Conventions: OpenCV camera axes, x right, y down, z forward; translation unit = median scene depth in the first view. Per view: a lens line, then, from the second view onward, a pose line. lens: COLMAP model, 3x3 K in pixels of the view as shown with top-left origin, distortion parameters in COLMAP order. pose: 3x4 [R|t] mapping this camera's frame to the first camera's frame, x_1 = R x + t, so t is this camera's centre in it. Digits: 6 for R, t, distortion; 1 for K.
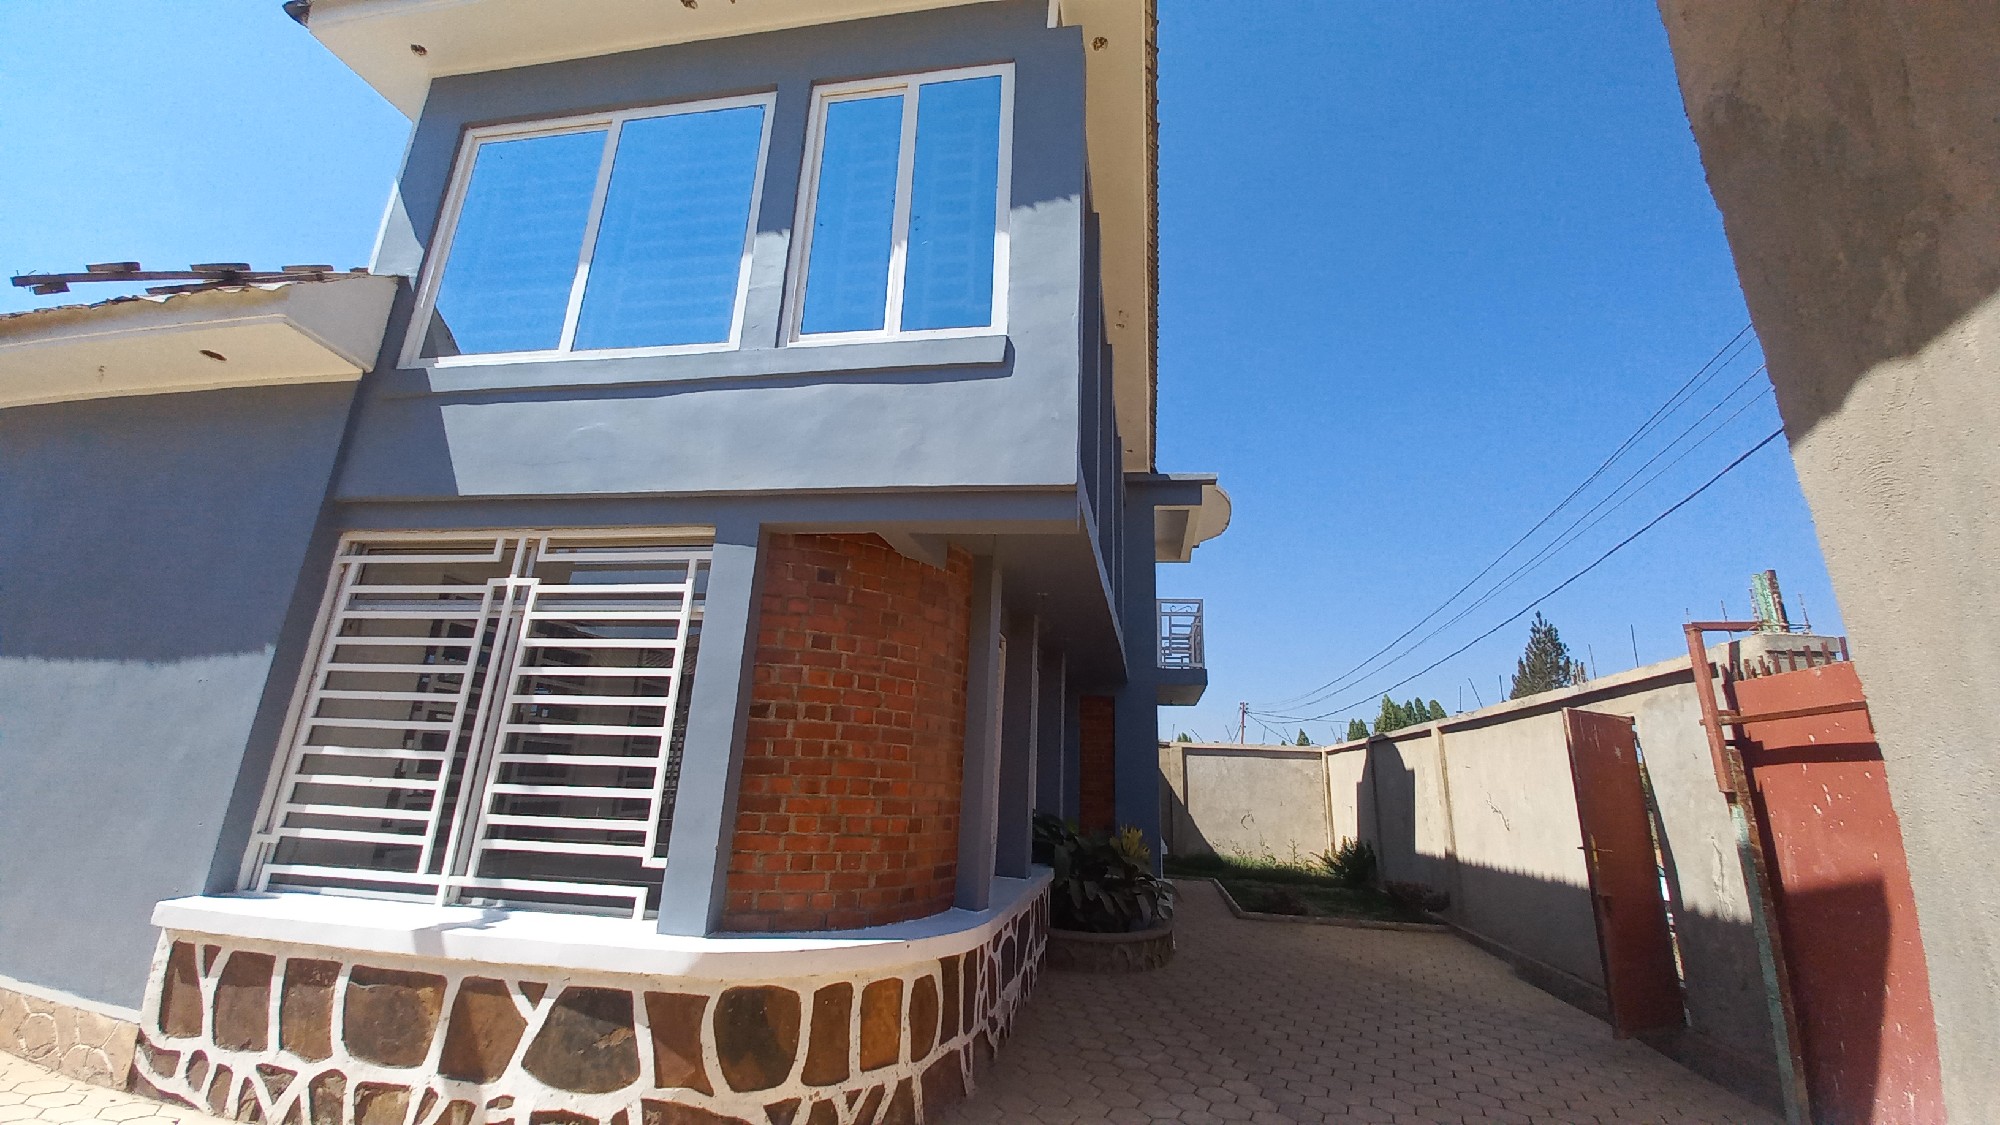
lens RADIAL K [[794.8, 0, 995.1], [0, 794.8, 527.4], [0, 0, 1]] dist [0.024145, -0.016970]
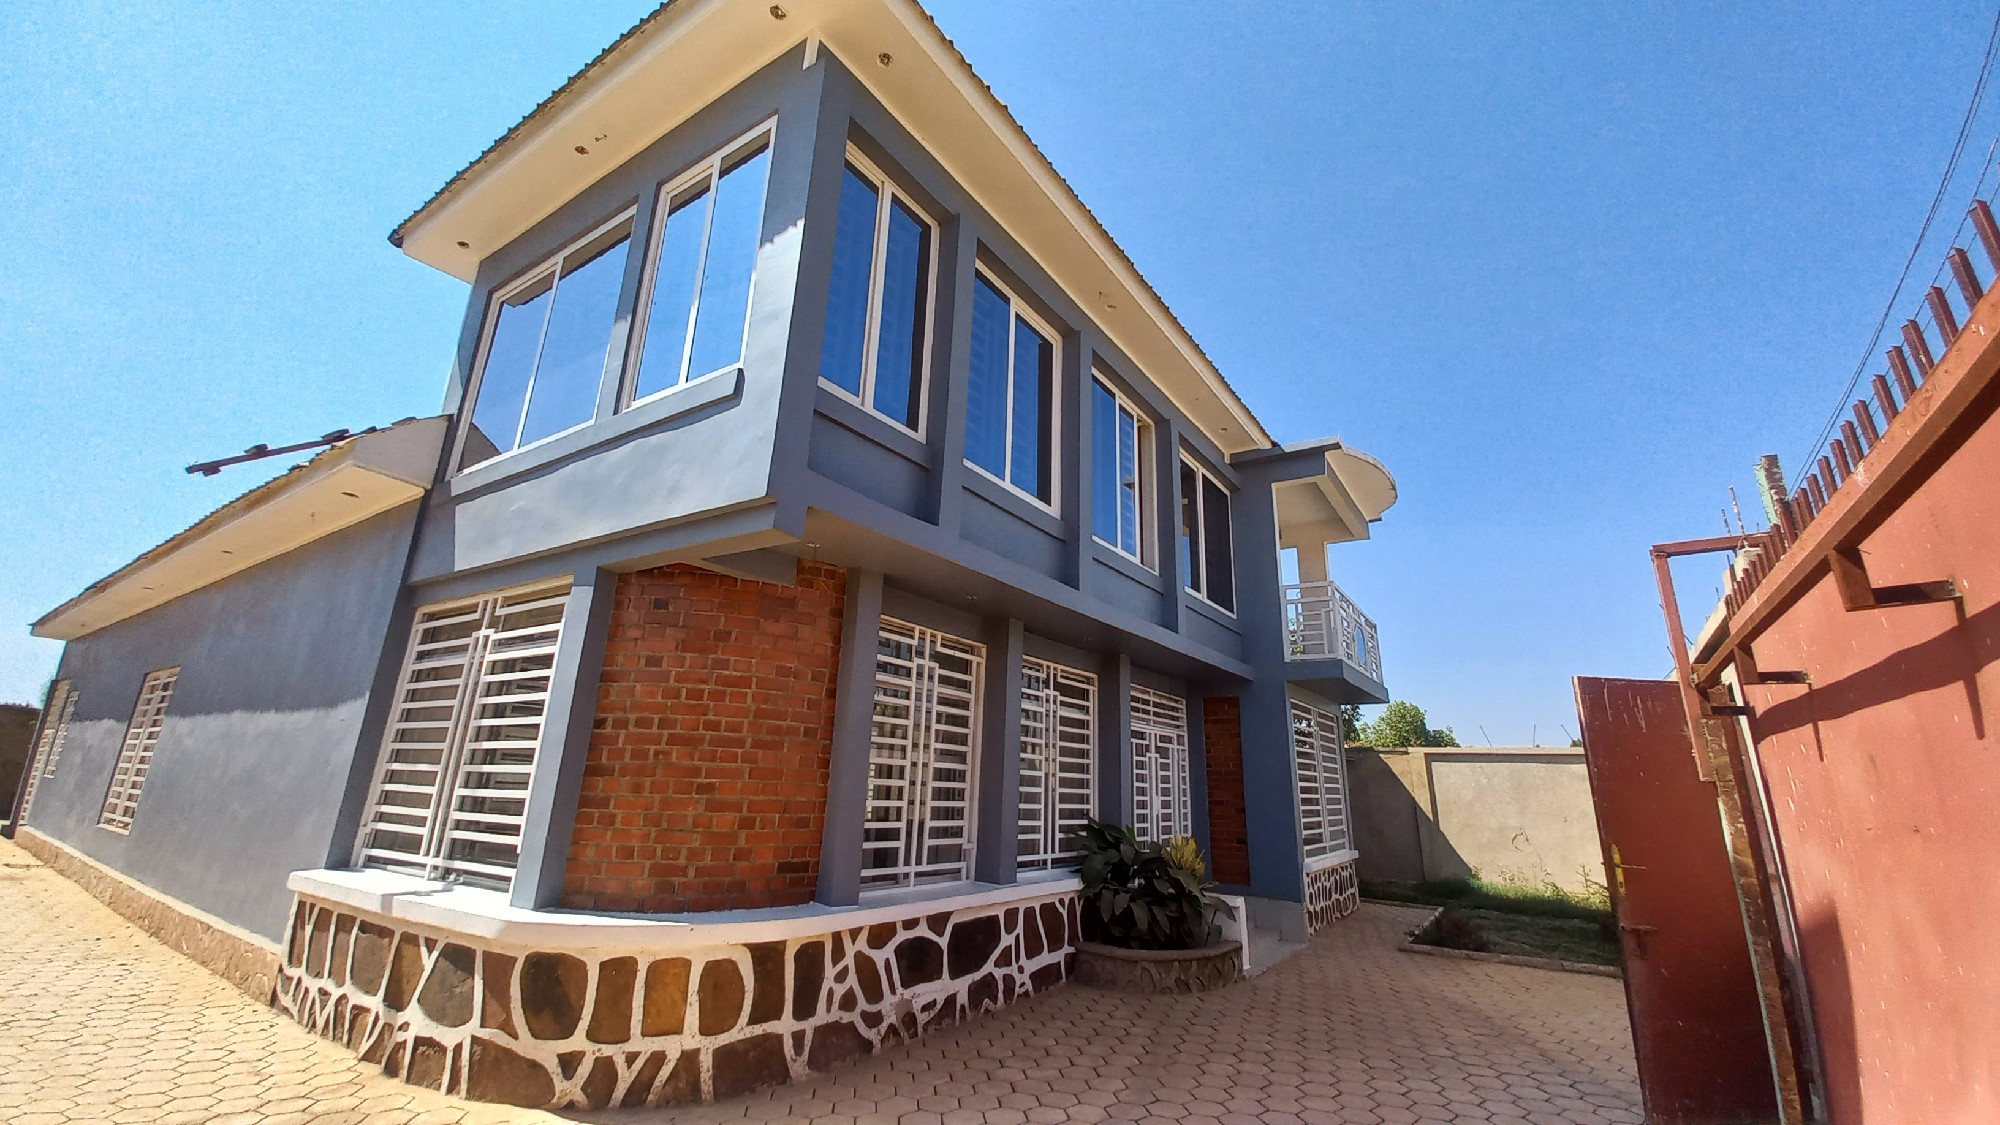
lens RADIAL K [[794.8, 0, 995.1], [0, 794.8, 527.4], [0, 0, 1]] dist [0.024145, -0.016970]
pose [[0.914622, -0.136600, -0.380535, 0.740495], [0.128111, 0.990613, -0.047680, 0.074061], [0.383476, -0.005142, 0.923537, 0.131255]]
